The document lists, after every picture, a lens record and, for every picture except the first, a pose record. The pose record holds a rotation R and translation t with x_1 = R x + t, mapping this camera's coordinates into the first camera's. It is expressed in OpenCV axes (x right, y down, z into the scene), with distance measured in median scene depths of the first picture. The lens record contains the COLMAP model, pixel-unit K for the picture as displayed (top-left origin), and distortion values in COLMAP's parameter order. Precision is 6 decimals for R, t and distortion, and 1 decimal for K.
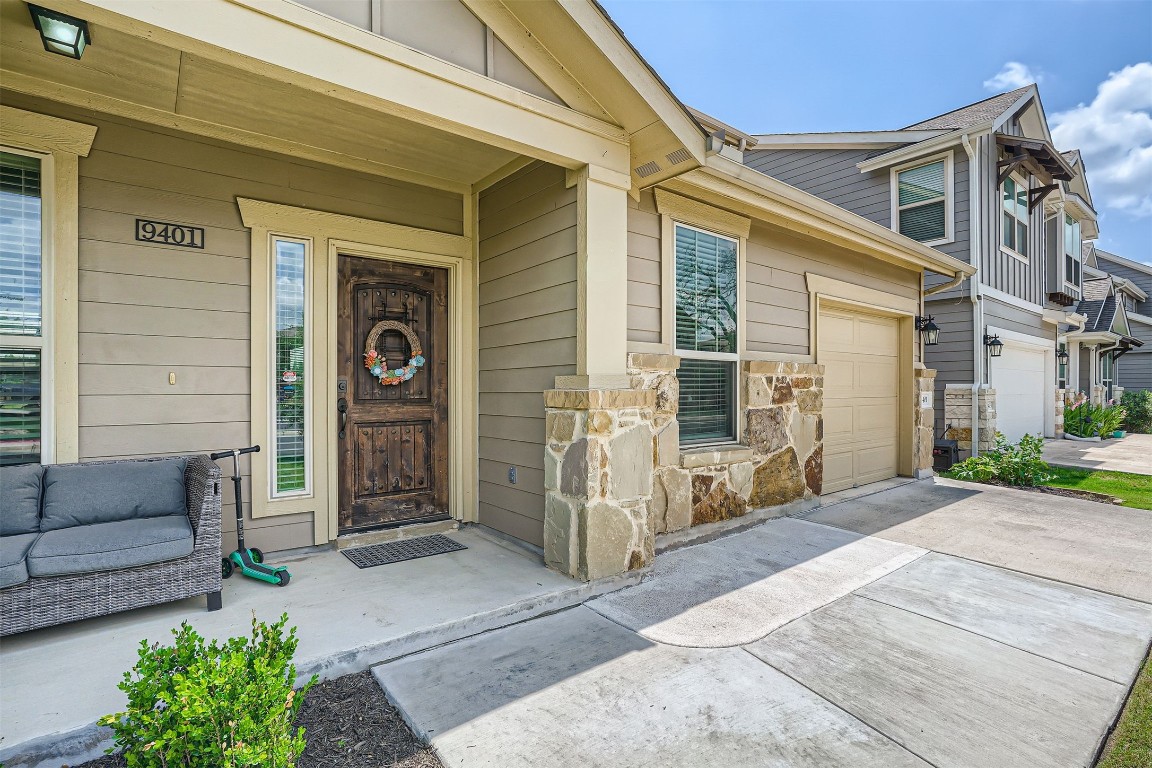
lens RADIAL K [[571.4, 0, 574.8], [0, 571.4, 391.2], [0, 0, 1]] dist [-0.016477, 0.000387]
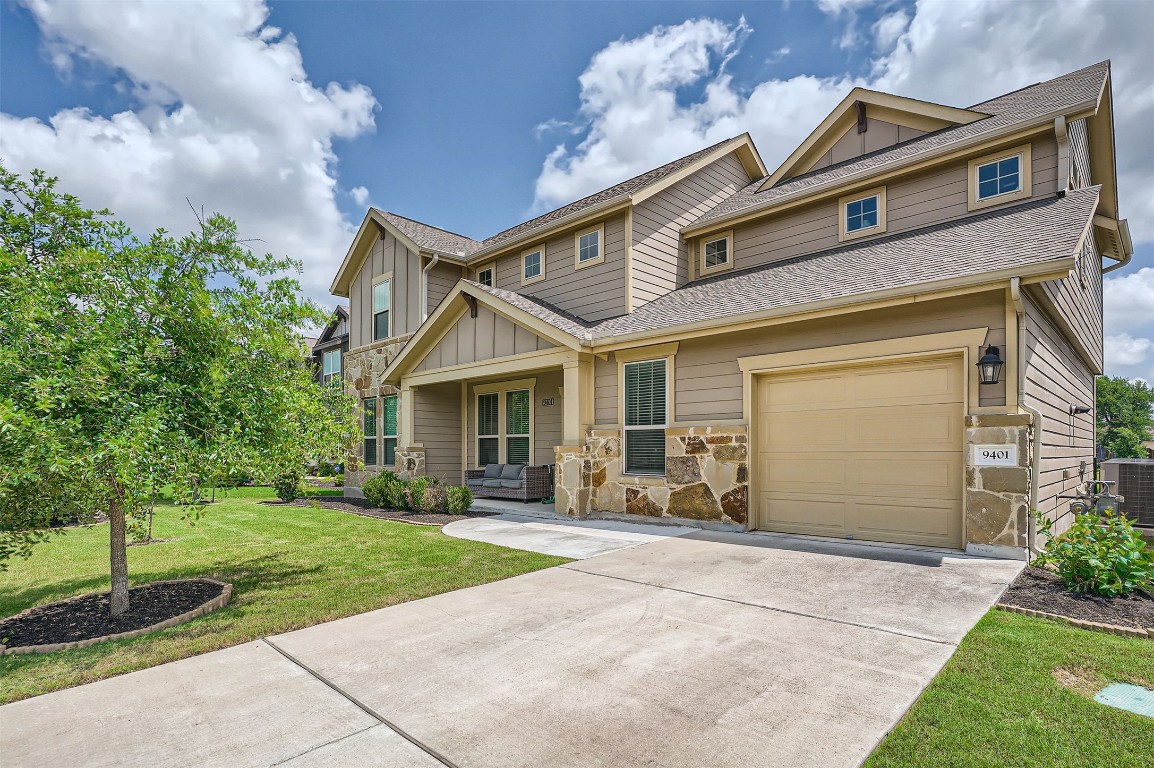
lens RADIAL K [[572.4, 0, 565.4], [0, 572.4, 448.6], [0, 0, 1]] dist [-0.016477, 0.000387]
pose [[0.108618, -0.007057, -0.994058, 2.187254], [-0.008600, 0.999931, -0.008038, 0.026817], [0.994046, 0.009422, 0.108550, 0.562654]]
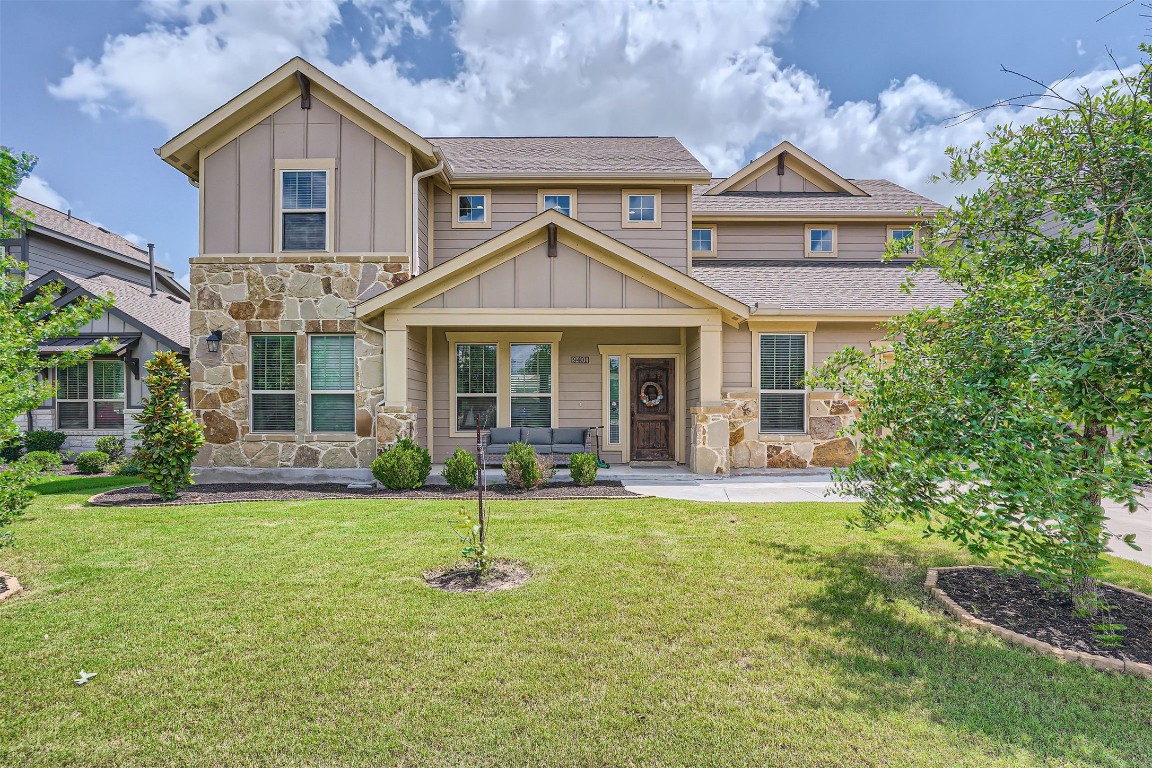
lens RADIAL K [[571.4, 0, 547.9], [0, 571.4, 415.8], [0, 0, 1]] dist [-0.016477, 0.000387]
pose [[0.765016, 0.001785, -0.644009, 0.992694], [-0.004477, 0.999987, -0.002547, 0.040873], [0.643996, 0.004832, 0.765014, -1.285852]]
